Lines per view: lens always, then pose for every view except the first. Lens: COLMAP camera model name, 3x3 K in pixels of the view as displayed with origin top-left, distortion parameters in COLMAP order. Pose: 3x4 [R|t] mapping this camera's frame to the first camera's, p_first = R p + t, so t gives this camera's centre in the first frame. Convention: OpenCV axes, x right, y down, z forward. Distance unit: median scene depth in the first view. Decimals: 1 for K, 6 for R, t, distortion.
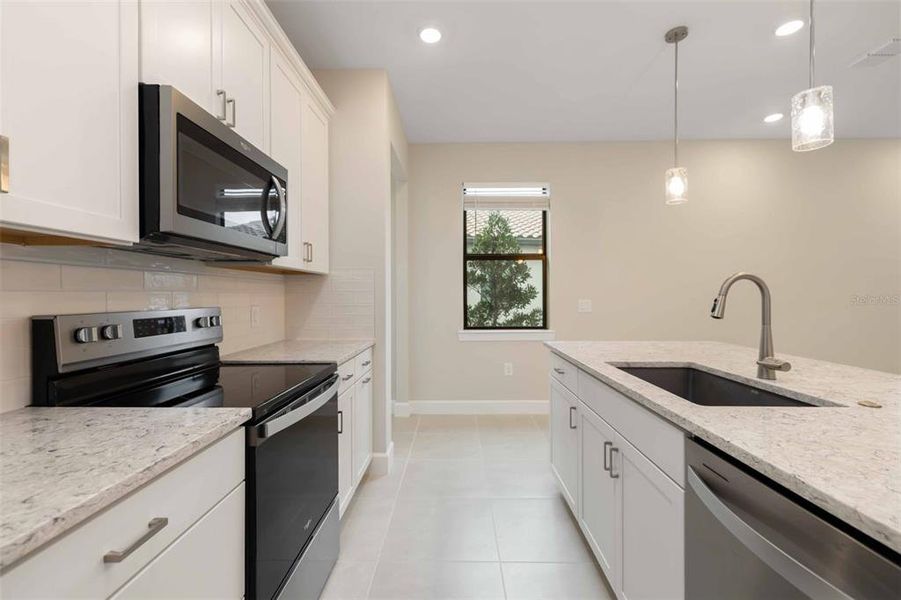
lens RADIAL K [[390.7, 0, 447.4], [0, 390.7, 294.8], [0, 0, 1]] dist [-0.000501, 0.000762]
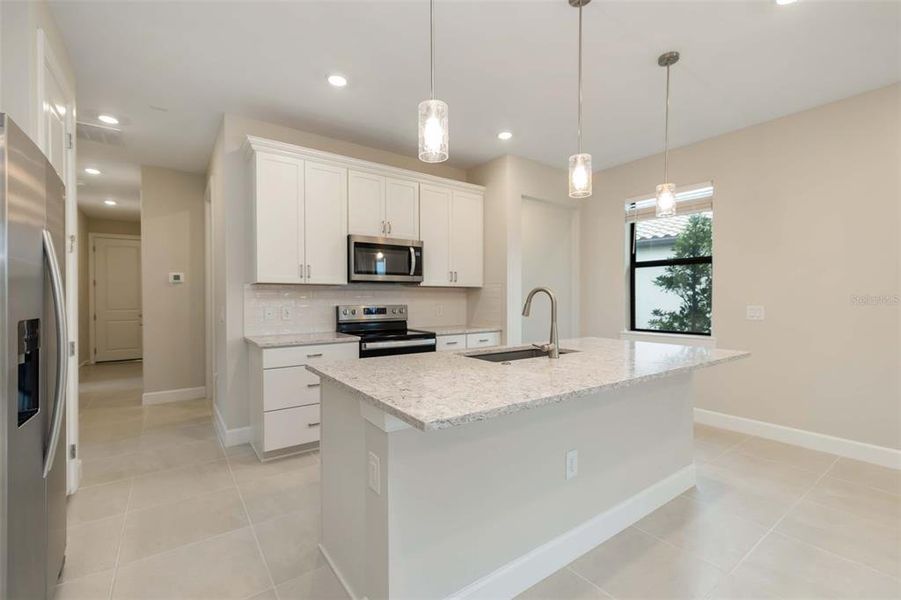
lens RADIAL K [[390.7, 0, 452.4], [0, 390.7, 298.6], [0, 0, 1]] dist [-0.000501, 0.000762]
pose [[0.604958, 0.002117, -0.796254, 0.948056], [-0.000742, 0.999998, 0.002094, -0.006917], [0.796257, -0.000676, 0.604958, -0.108646]]
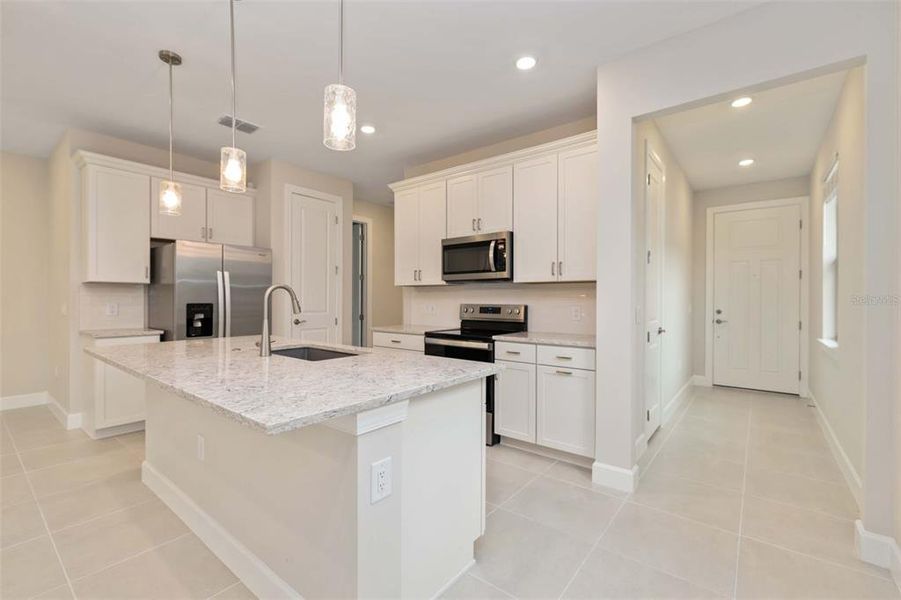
lens RADIAL K [[390.7, 0, 450.3], [0, 390.7, 301.2], [0, 0, 1]] dist [-0.000501, 0.000762]
pose [[-0.608958, 0.004286, -0.793191, 0.833448], [-0.002611, 0.999969, 0.007408, -0.000307], [0.793198, 0.006582, -0.608928, 1.313630]]
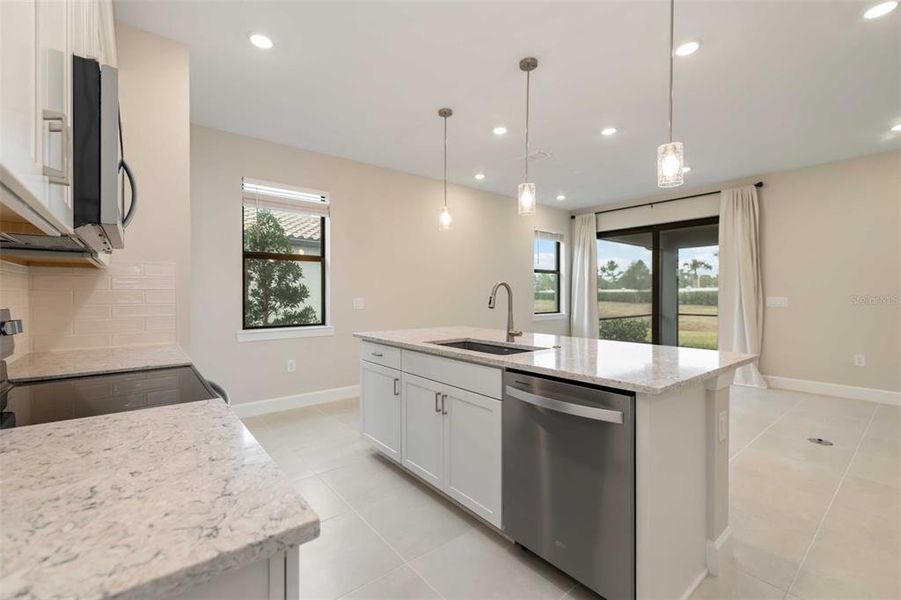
lens RADIAL K [[390.7, 0, 449.9], [0, 390.7, 294.2], [0, 0, 1]] dist [-0.000501, 0.000762]
pose [[0.764173, 0.001975, 0.645008, -0.285252], [-0.002225, 0.999997, -0.000426, 0.000482], [-0.645007, -0.001109, 0.764176, -0.093157]]
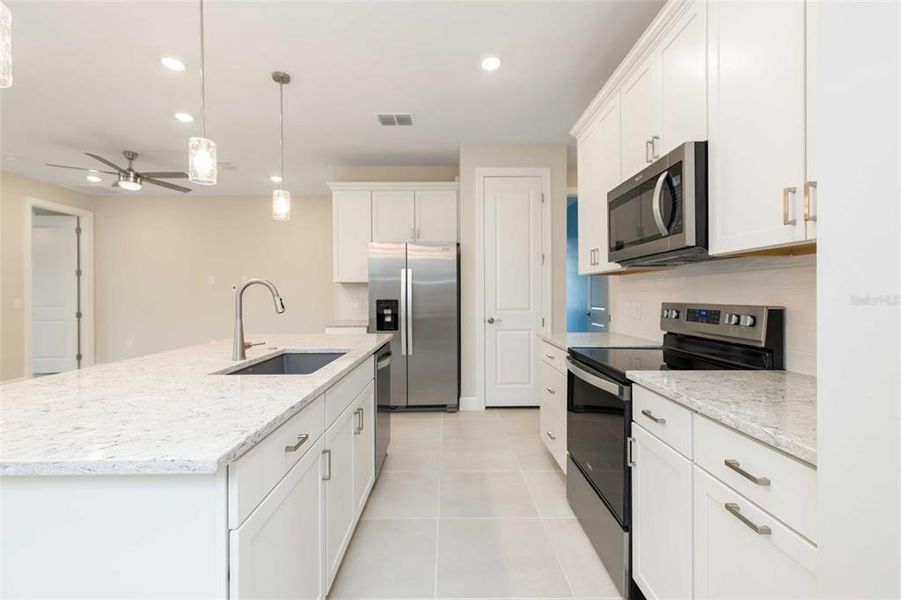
lens RADIAL K [[390.7, 0, 449.0], [0, 390.7, 296.8], [0, 0, 1]] dist [-0.000501, 0.000762]
pose [[-0.999801, 0.006111, -0.019016, 0.074811], [0.005992, 0.999962, 0.006331, 0.000809], [0.019053, 0.006216, -0.999799, 1.255905]]
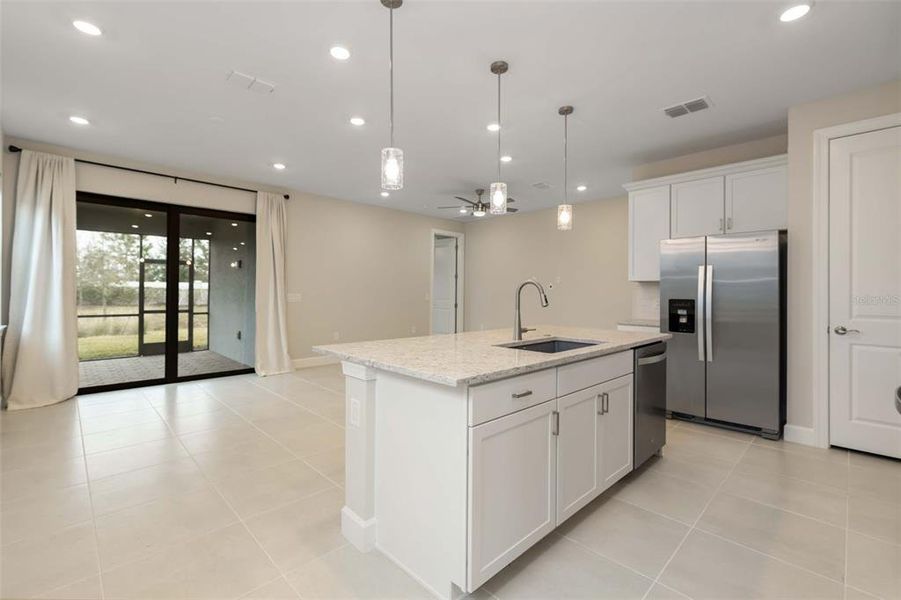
lens RADIAL K [[390.7, 0, 445.2], [0, 390.7, 291.6], [0, 0, 1]] dist [-0.000501, 0.000762]
pose [[-0.705556, -0.002067, 0.708651, -0.109472], [-0.006470, 0.999973, -0.003526, 0.002866], [-0.708624, -0.007073, -0.705550, 1.344787]]
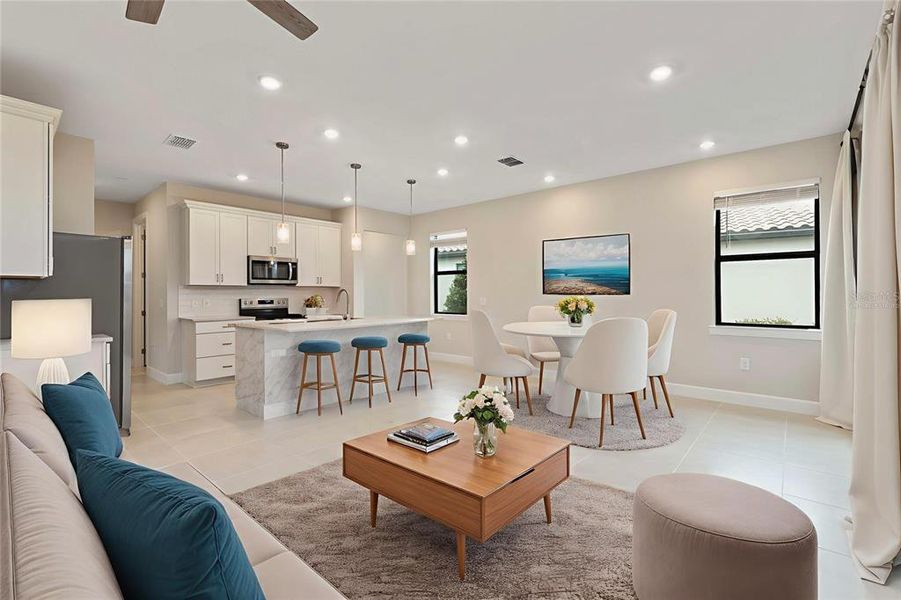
lens RADIAL K [[401.0, 0, 450.5], [0, 401.0, 292.4], [0, 0, 1]] dist [0.002115, 0.000096]
pose [[0.758205, -0.001682, -0.652014, 2.007396], [0.001383, 0.999999, -0.000972, -0.010258], [0.652015, -0.000165, 0.758206, -0.552542]]
